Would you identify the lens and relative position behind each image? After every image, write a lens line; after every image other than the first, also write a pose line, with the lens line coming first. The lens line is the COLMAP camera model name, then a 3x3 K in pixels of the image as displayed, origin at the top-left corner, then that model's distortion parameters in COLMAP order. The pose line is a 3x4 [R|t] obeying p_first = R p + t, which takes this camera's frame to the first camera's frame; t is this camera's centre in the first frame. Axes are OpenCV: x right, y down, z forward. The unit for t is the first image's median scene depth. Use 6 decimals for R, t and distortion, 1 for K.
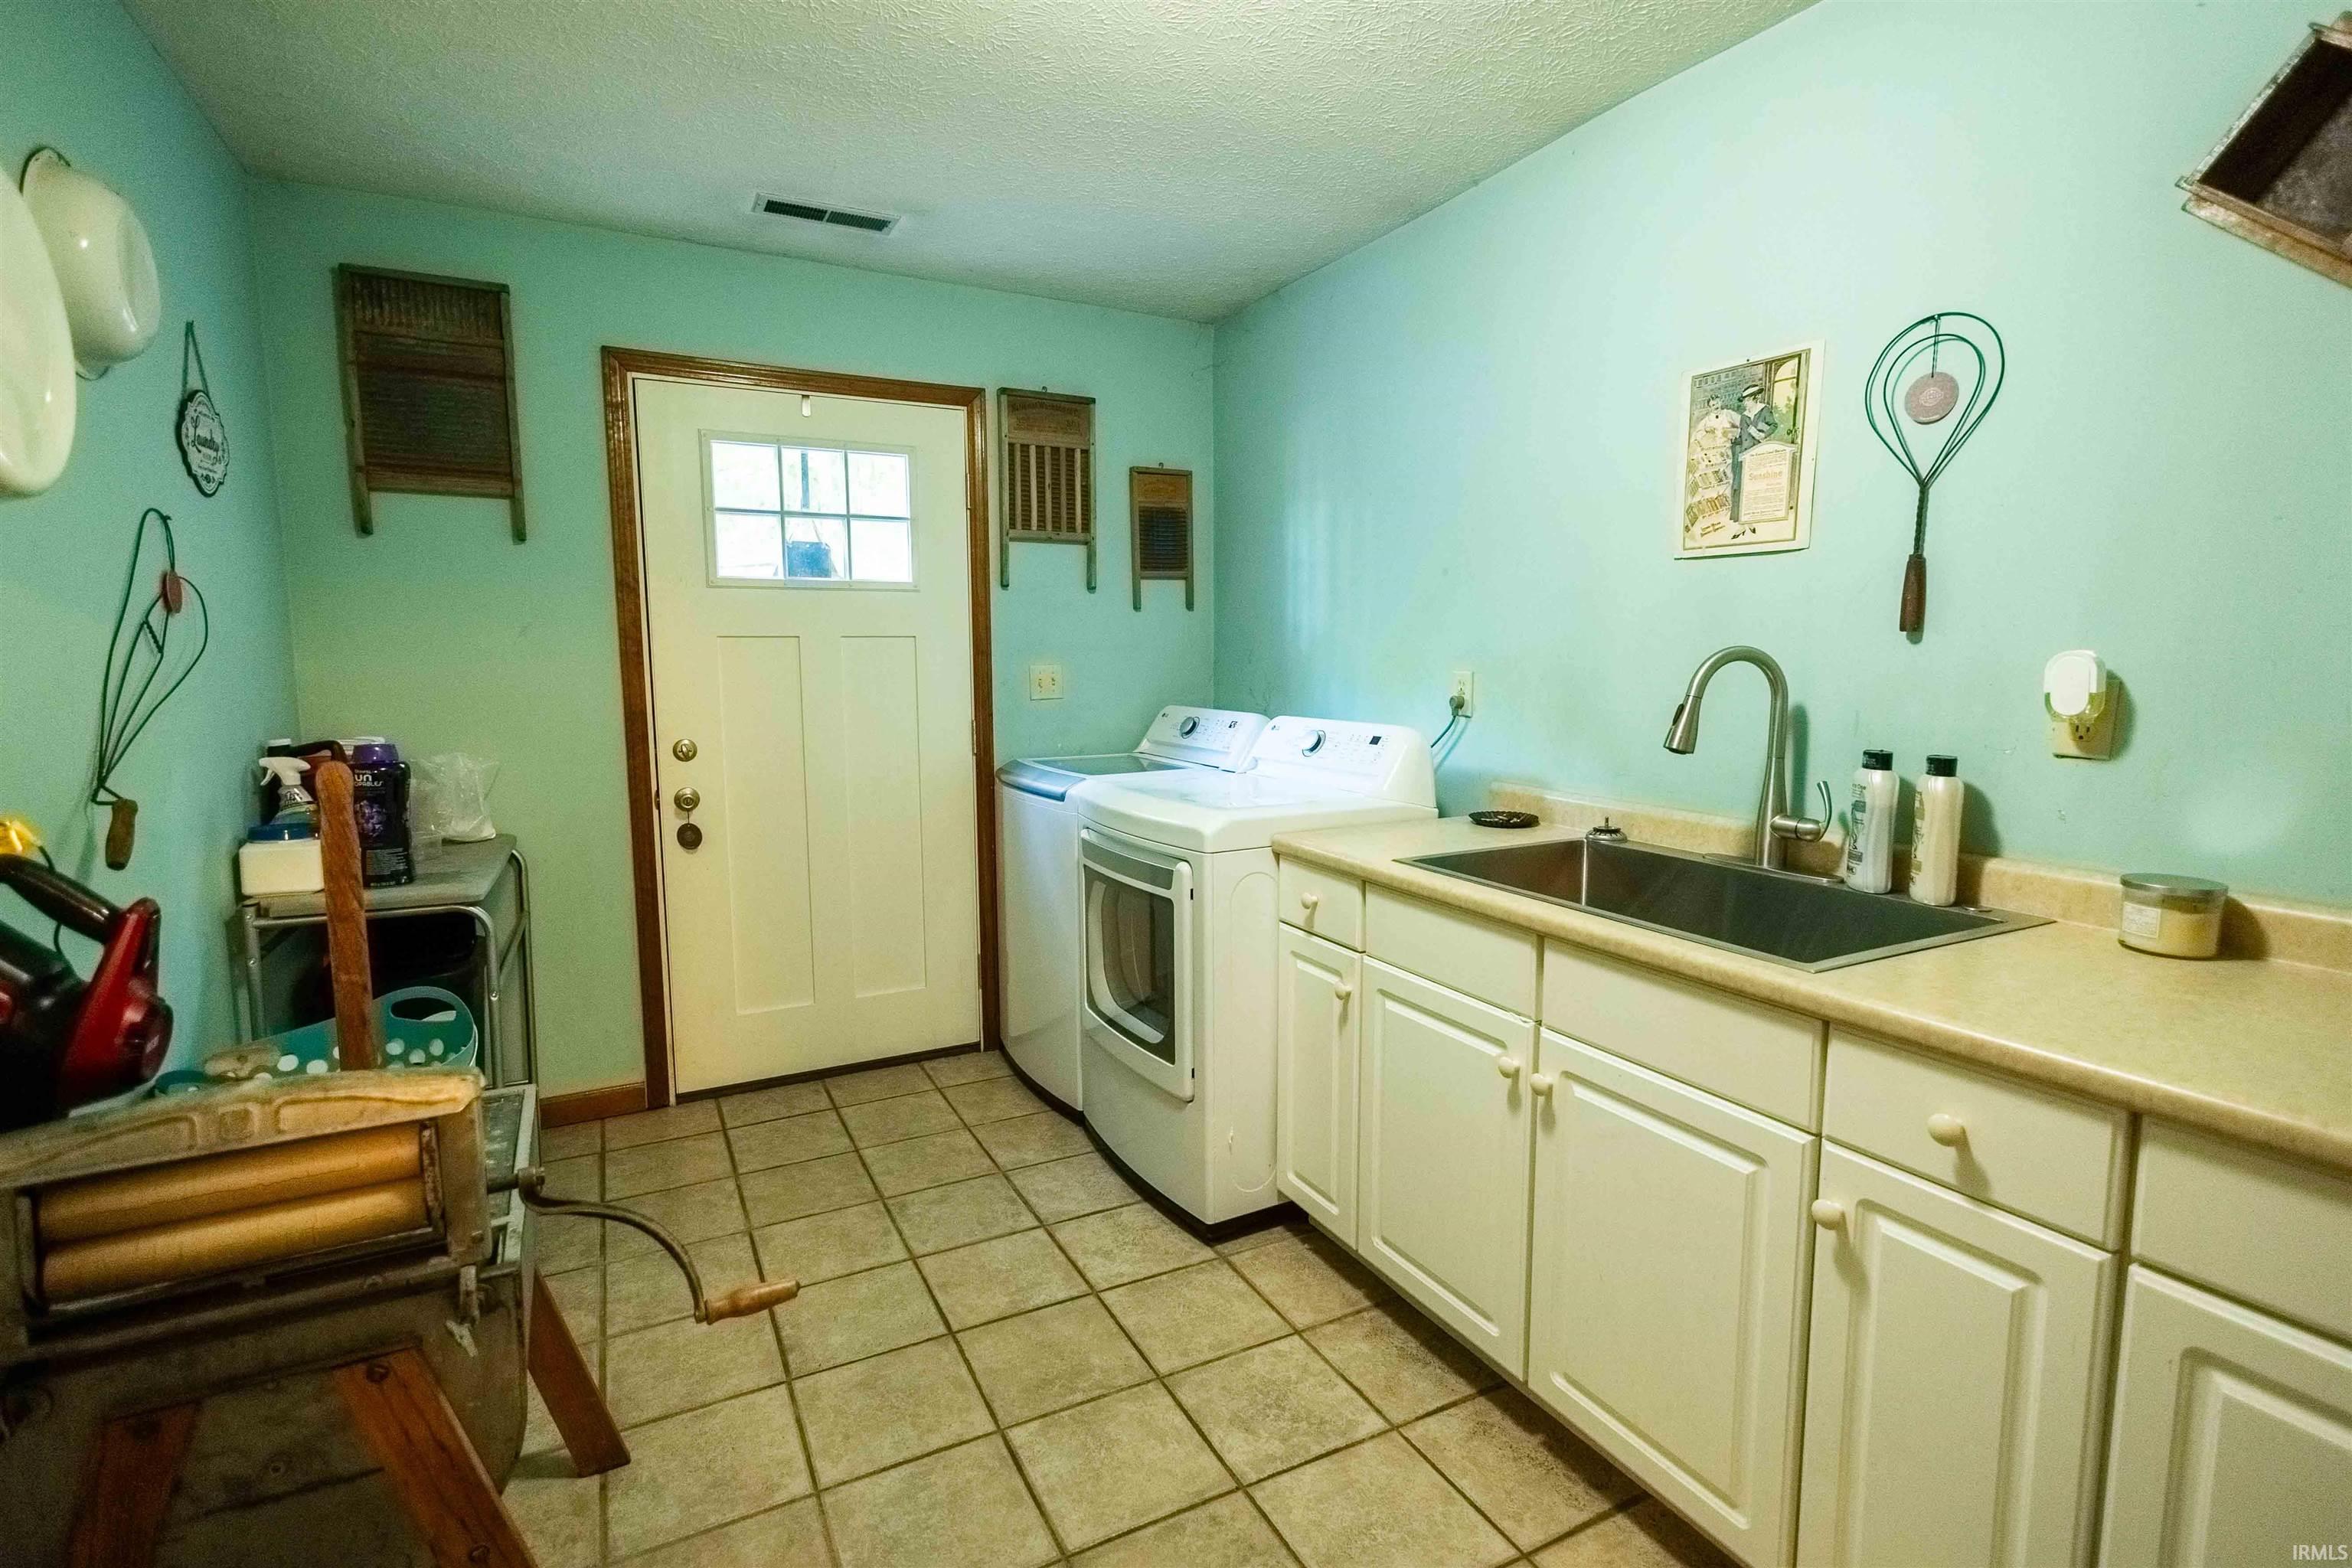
lens RADIAL K [[1089.7, 0, 1175.6], [0, 1089.7, 776.9], [0, 0, 1]] dist [0.003401, -0.000926]
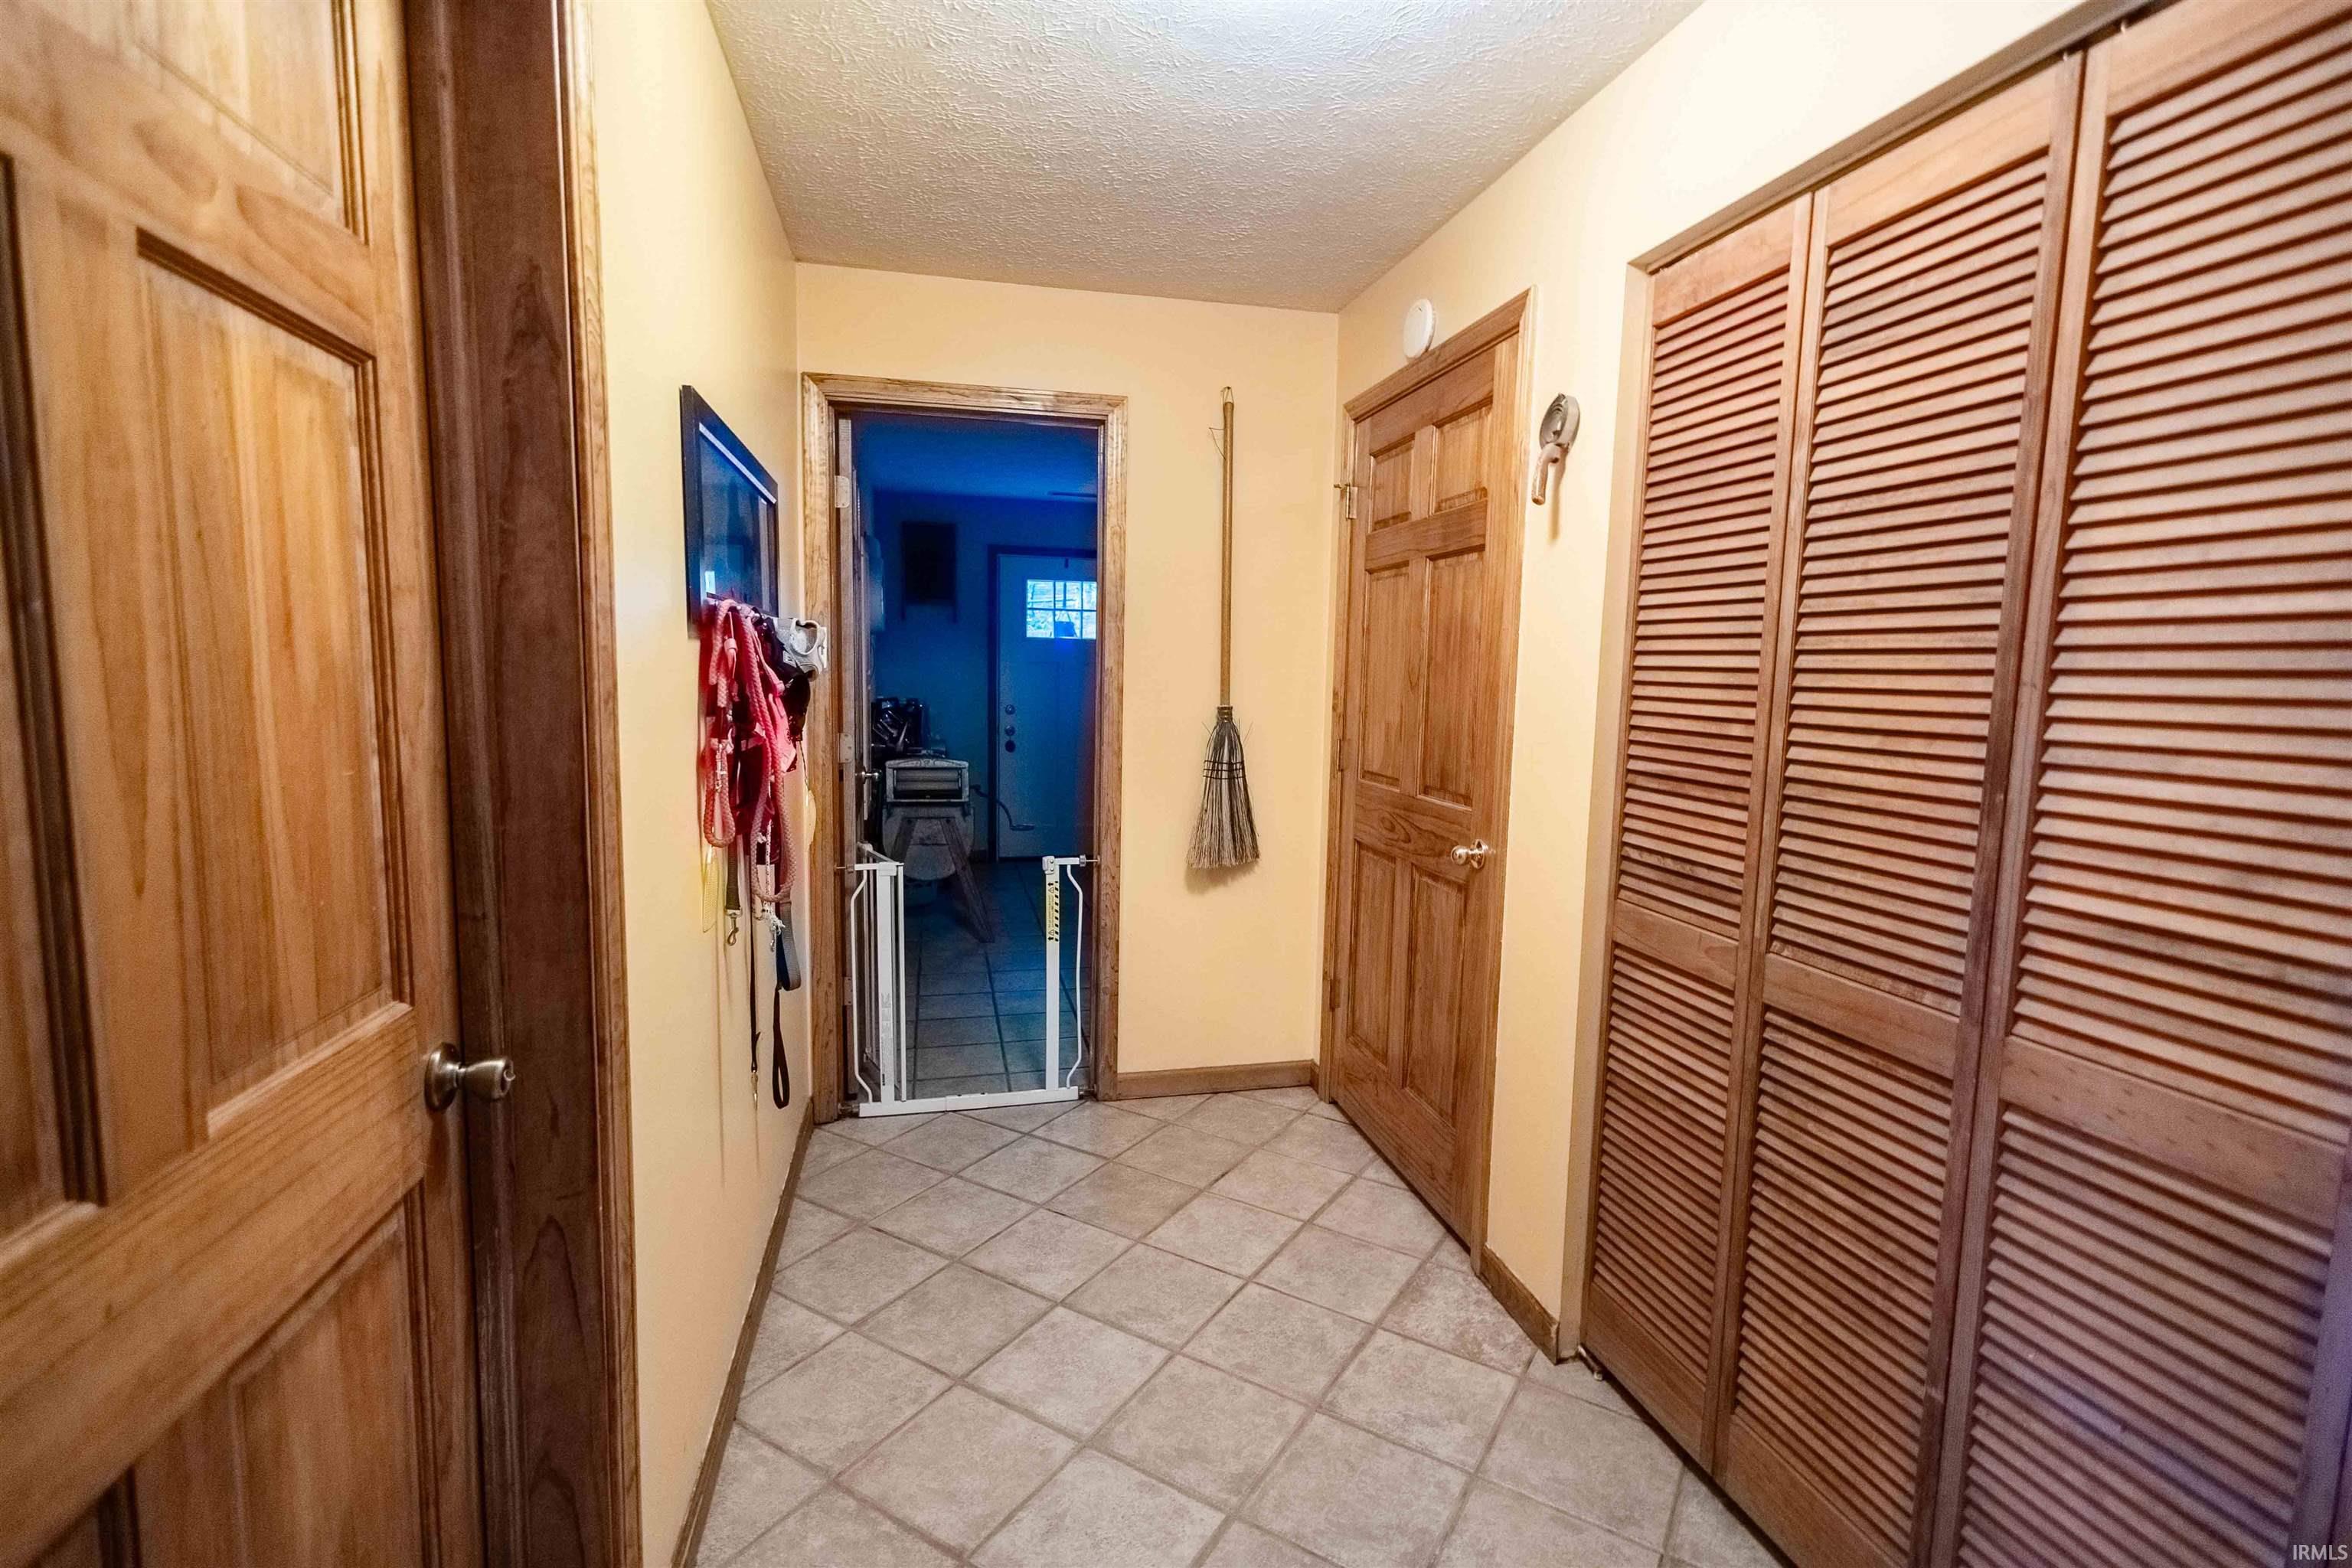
lens RADIAL K [[1089.7, 0, 1176.5], [0, 1089.7, 786.3], [0, 0, 1]] dist [0.003401, -0.000926]
pose [[0.964896, 0.048003, -0.258207, 0.506302], [-0.050307, 0.998731, -0.002320, 0.125741], [0.257768, 0.015229, 0.966087, -1.166850]]
